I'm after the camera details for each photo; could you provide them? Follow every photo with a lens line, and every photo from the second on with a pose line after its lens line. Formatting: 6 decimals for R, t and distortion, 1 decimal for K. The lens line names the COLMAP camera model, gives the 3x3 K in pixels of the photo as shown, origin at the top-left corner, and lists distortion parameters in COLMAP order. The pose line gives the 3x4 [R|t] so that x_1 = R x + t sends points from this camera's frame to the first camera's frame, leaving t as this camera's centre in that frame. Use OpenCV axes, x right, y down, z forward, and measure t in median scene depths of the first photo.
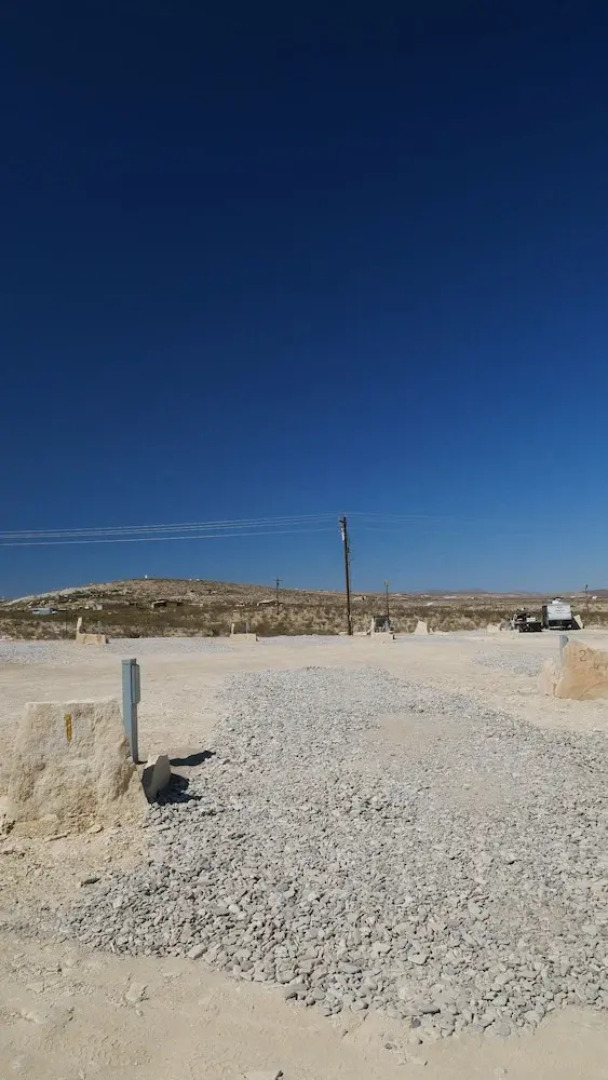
lens RADIAL K [[811.9, 0, 304.0], [0, 811.9, 540.0], [0, 0, 1]] dist [-0.010250, -0.002032]
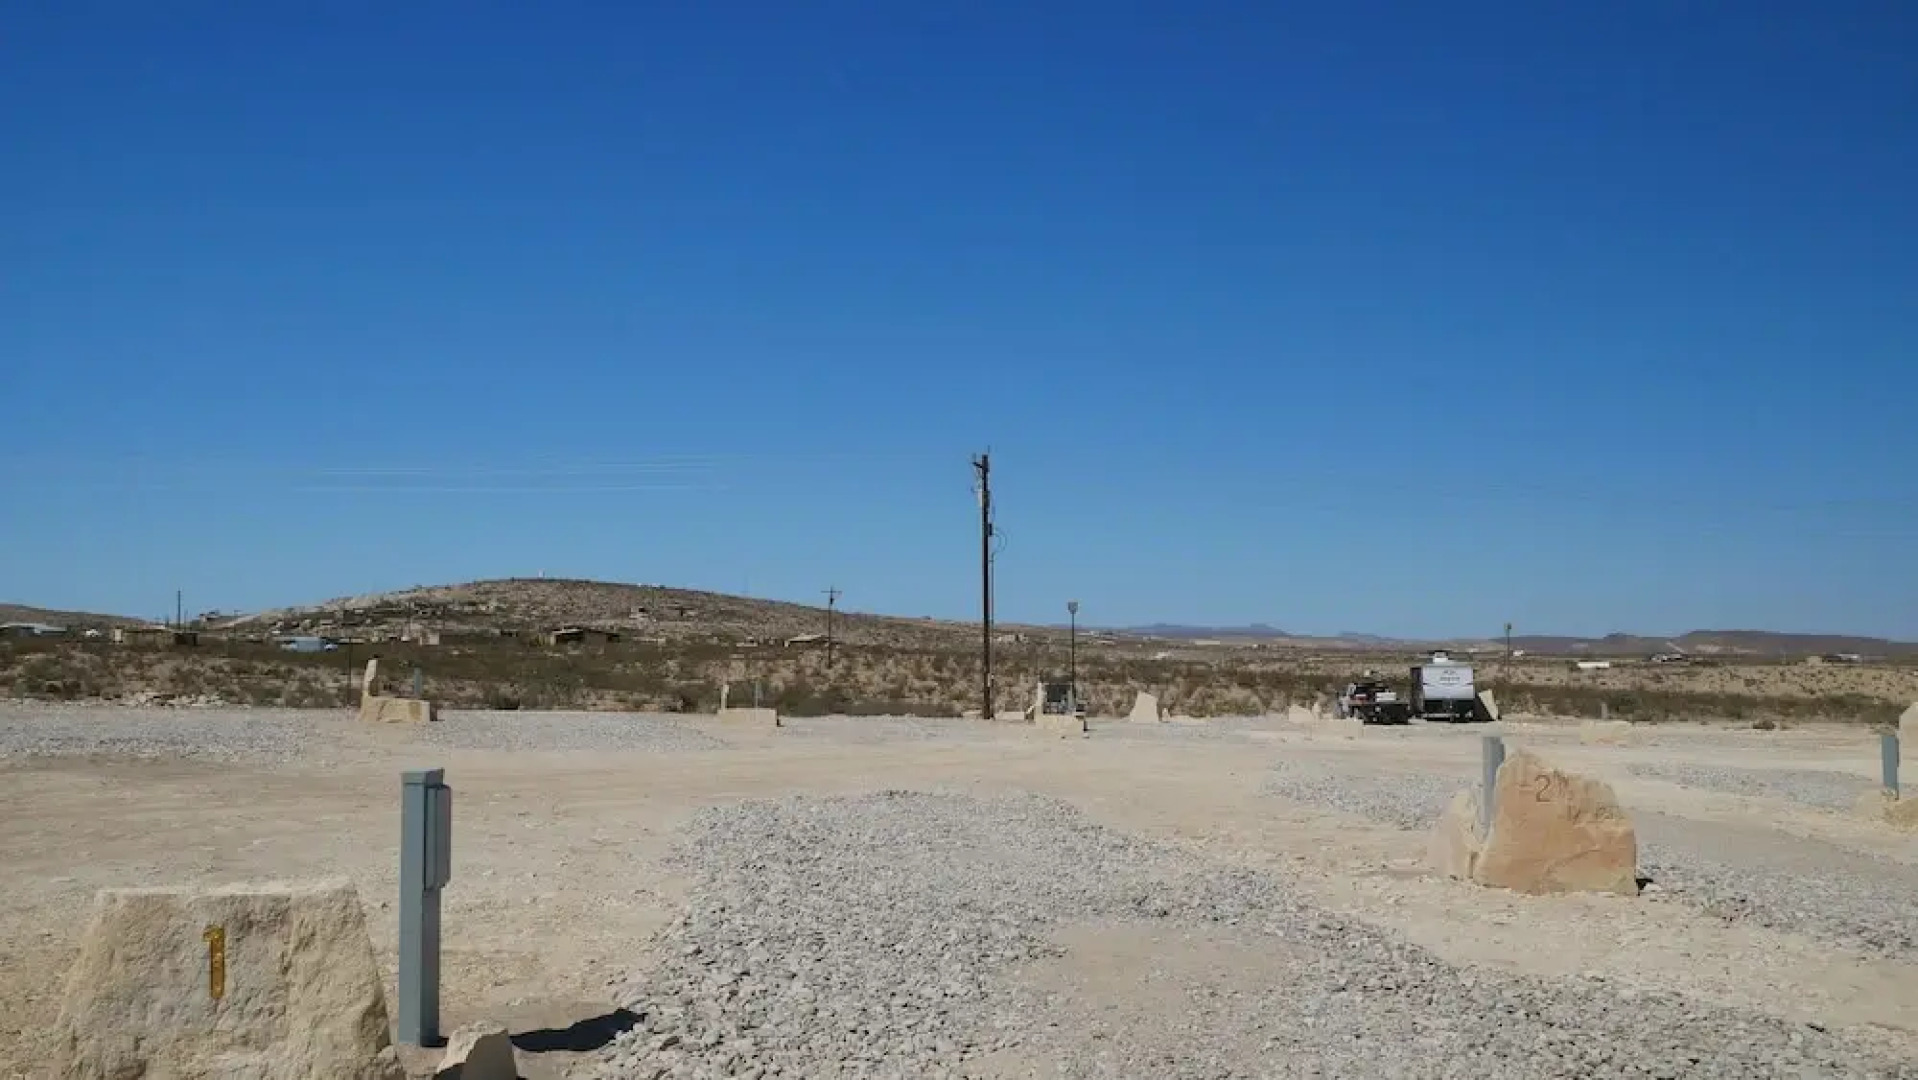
lens RADIAL K [[1441.8, 0, 959.0], [0, 1441.8, 540.0], [0, 0, 1]] dist [-0.010250, -0.002032]
pose [[0.998353, 0.036235, 0.044471, 0.001838], [-0.036277, 0.999342, 0.000128, 0.018877], [-0.044437, -0.001741, 0.999011, 0.203916]]
